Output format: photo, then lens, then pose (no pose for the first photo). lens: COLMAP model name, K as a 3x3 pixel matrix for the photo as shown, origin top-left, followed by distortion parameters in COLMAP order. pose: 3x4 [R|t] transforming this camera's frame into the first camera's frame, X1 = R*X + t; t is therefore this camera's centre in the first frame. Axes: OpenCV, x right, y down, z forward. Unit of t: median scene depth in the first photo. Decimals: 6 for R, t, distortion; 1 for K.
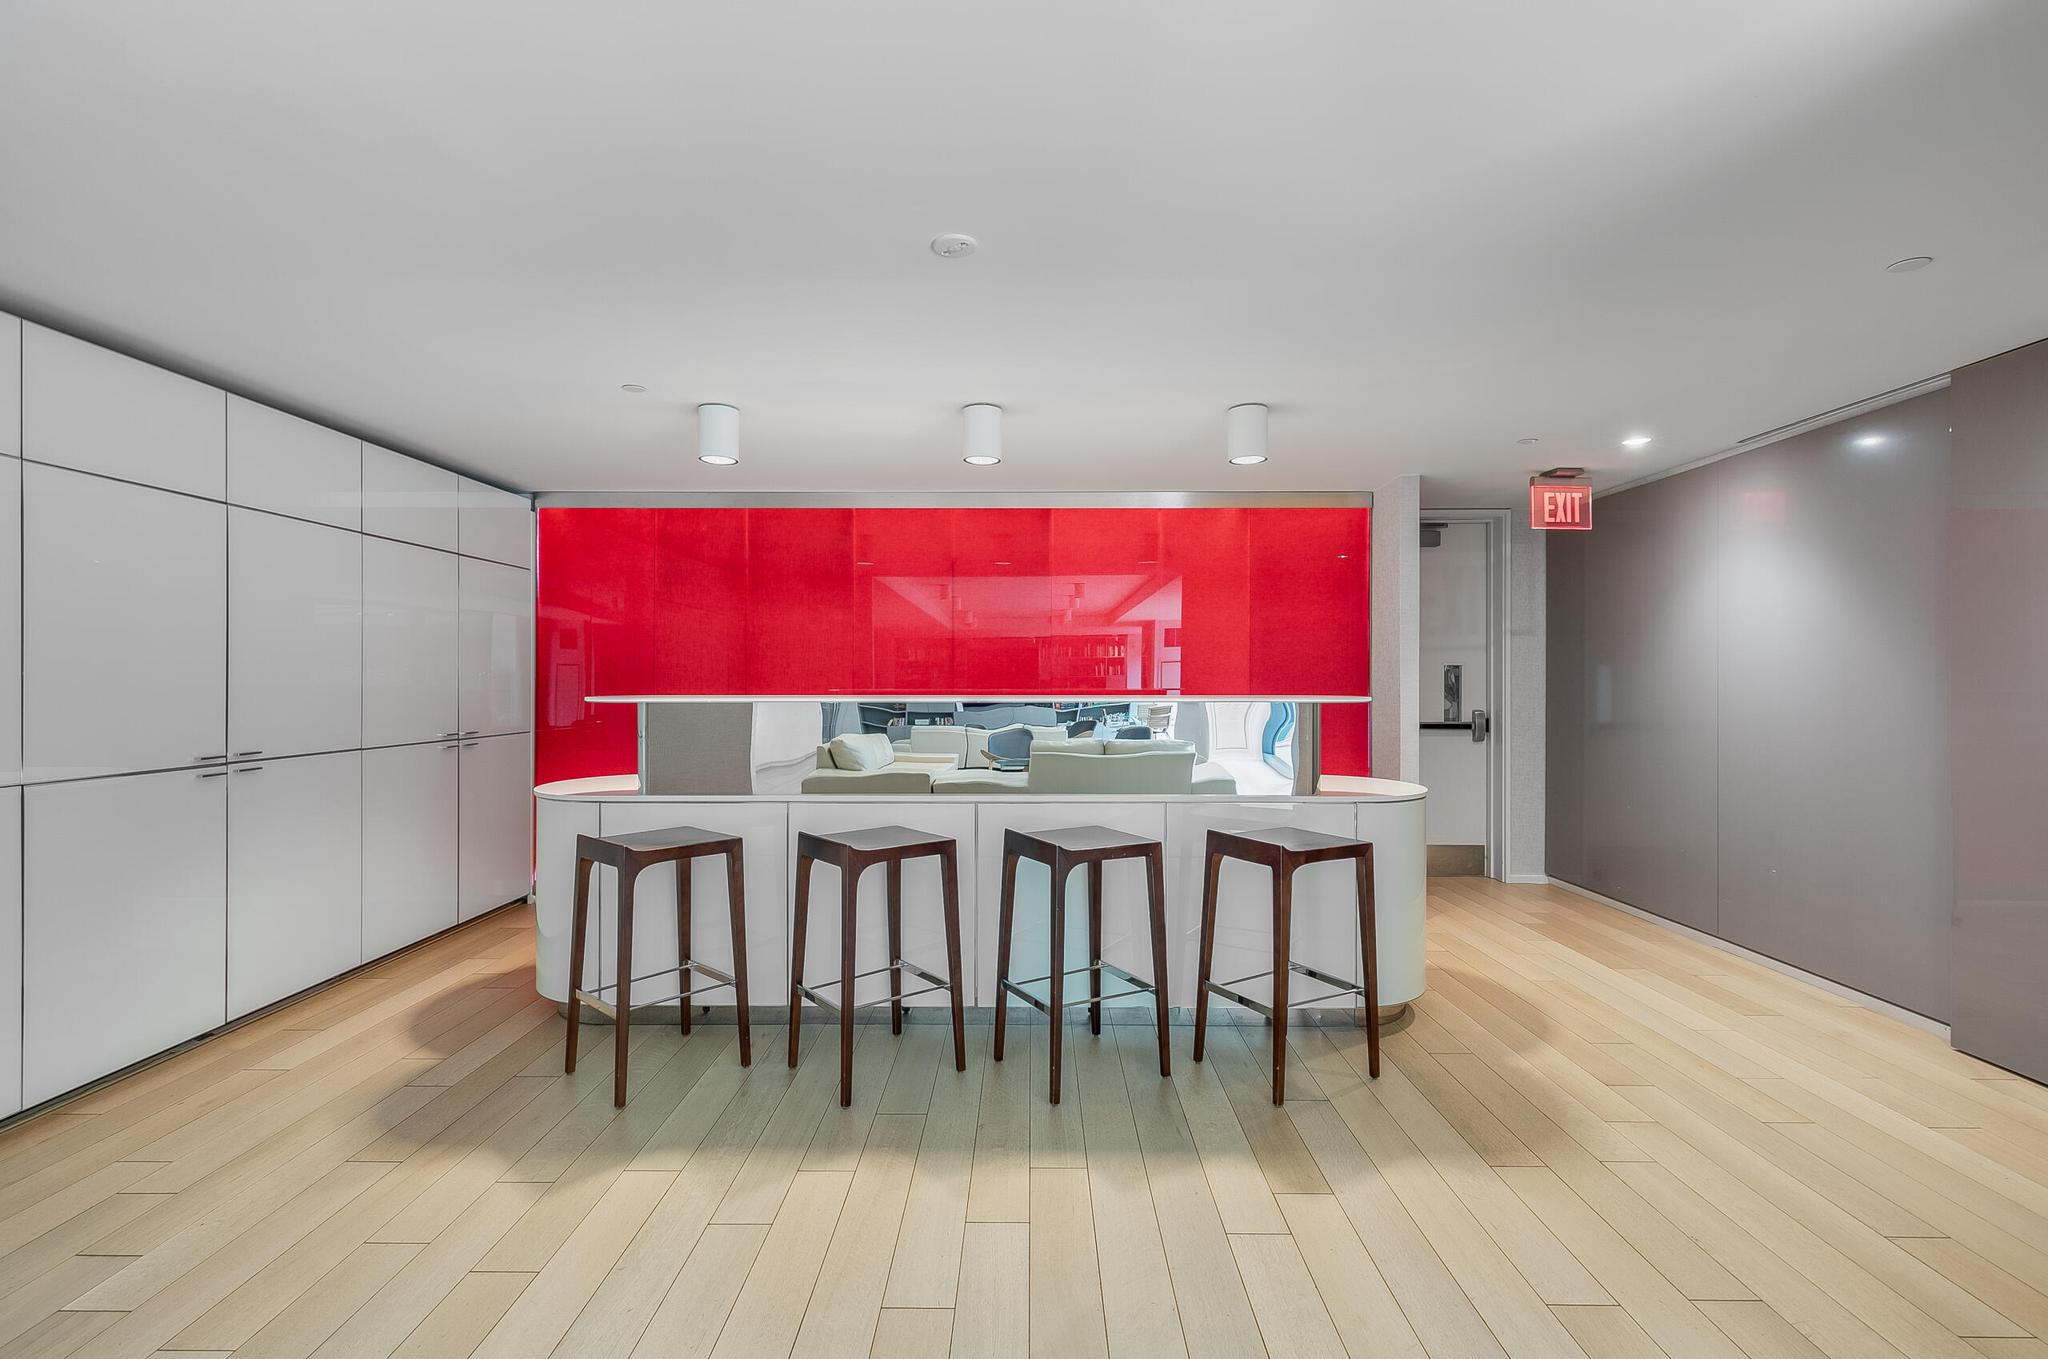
lens RADIAL K [[1059.6, 0, 1024.0], [0, 1059.6, 679.5], [0, 0, 1]] dist [-0.005031, -0.000414]
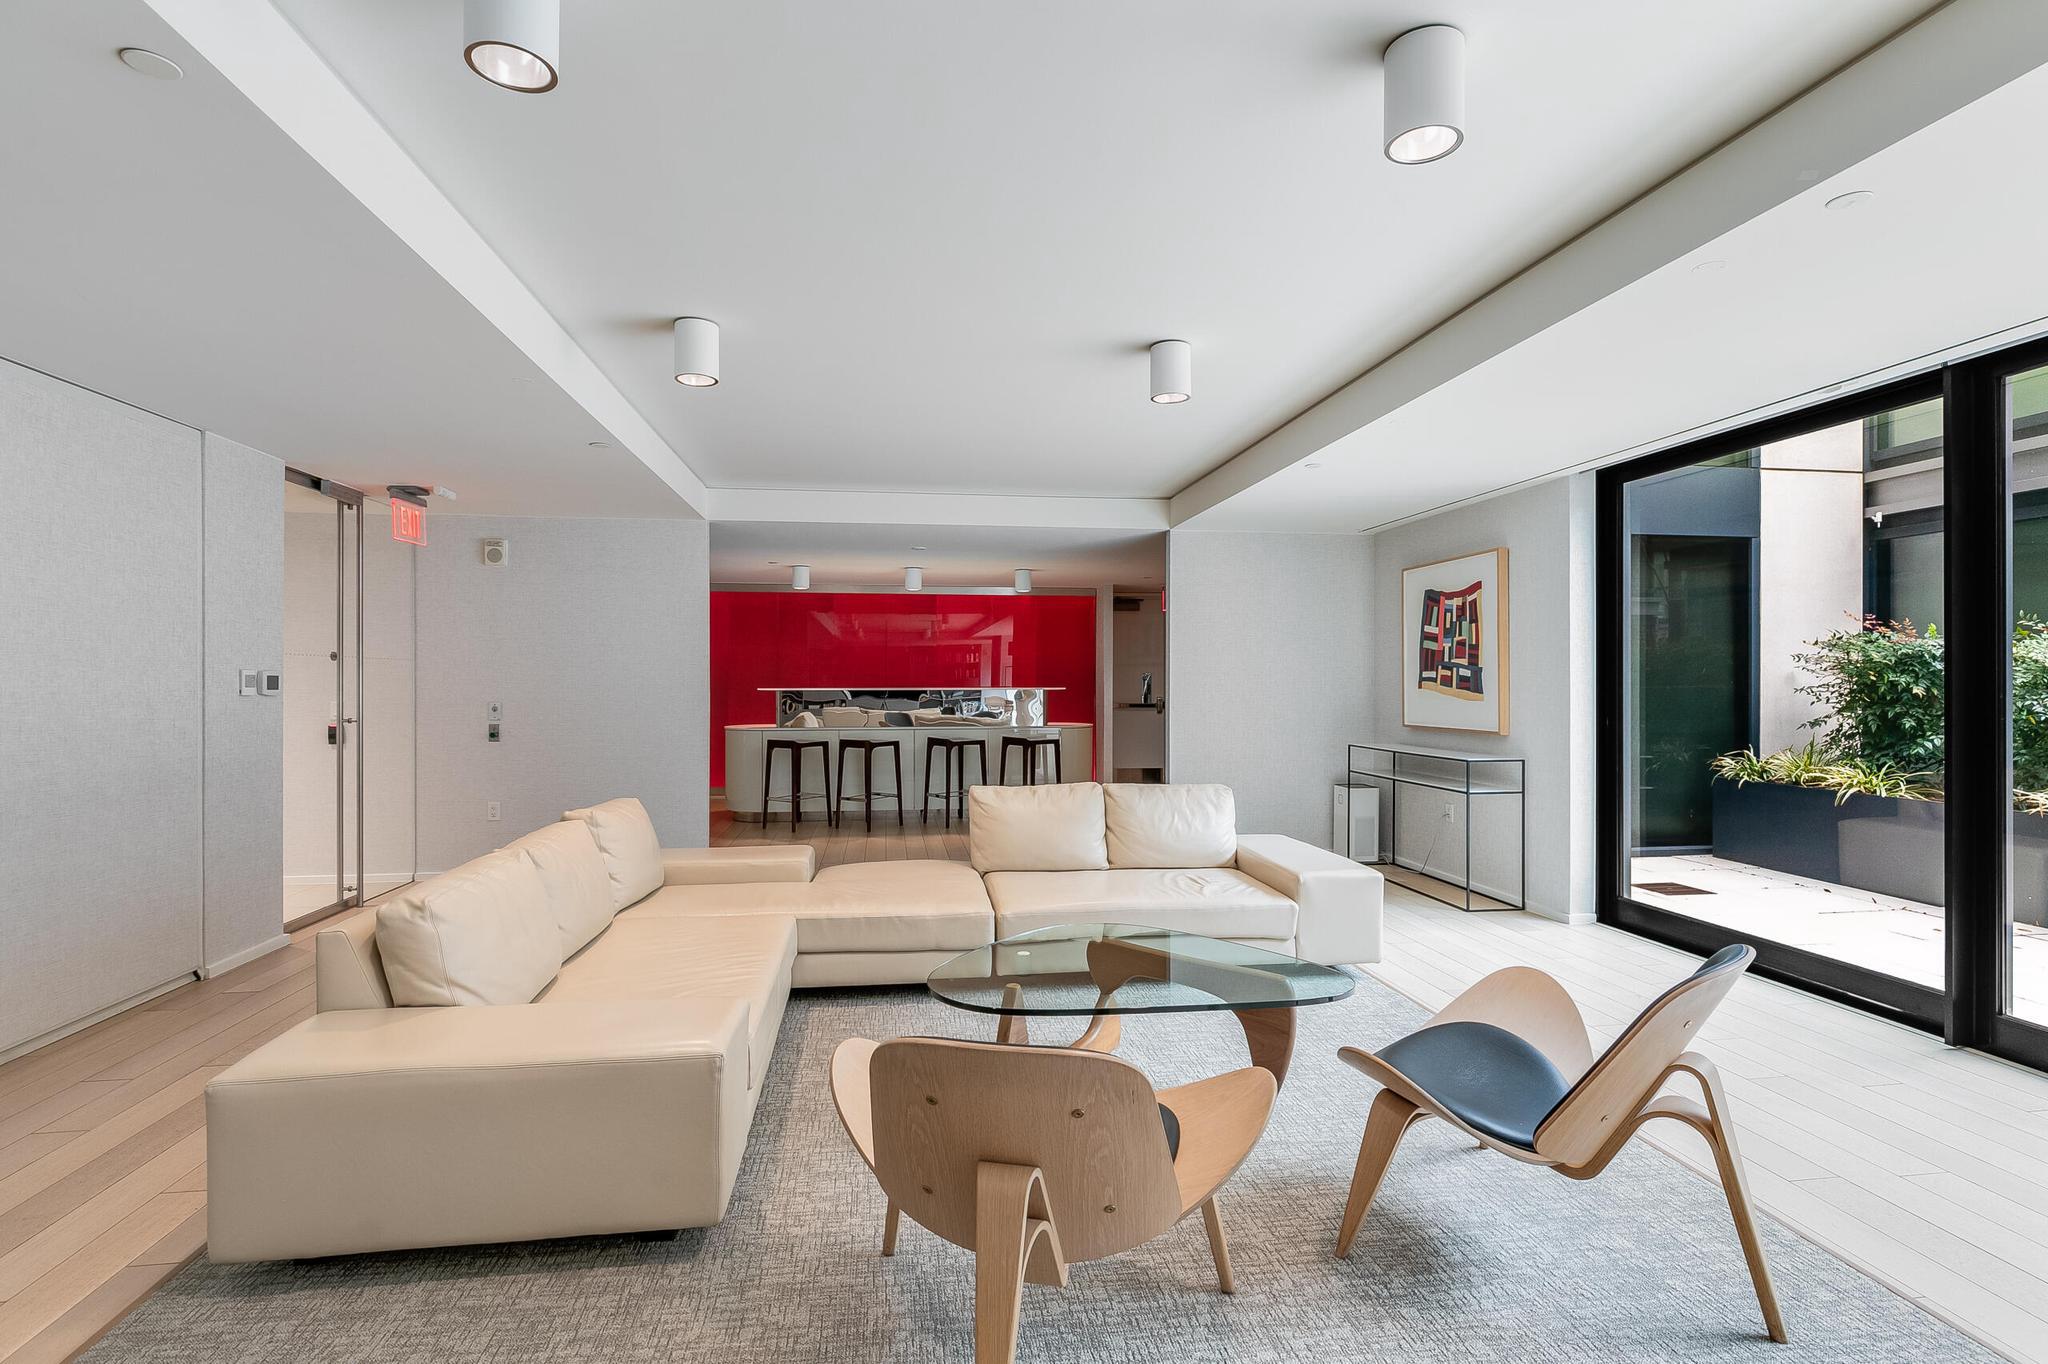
lens RADIAL K [[1059.6, 0, 1024.0], [0, 1059.6, 682.0], [0, 0, 1]] dist [-0.005031, -0.000414]
pose [[0.991091, 0.017480, 0.132036, -0.083467], [-0.018568, 0.999803, 0.007012, -0.009485], [-0.131888, -0.009401, 0.991220, -1.061764]]
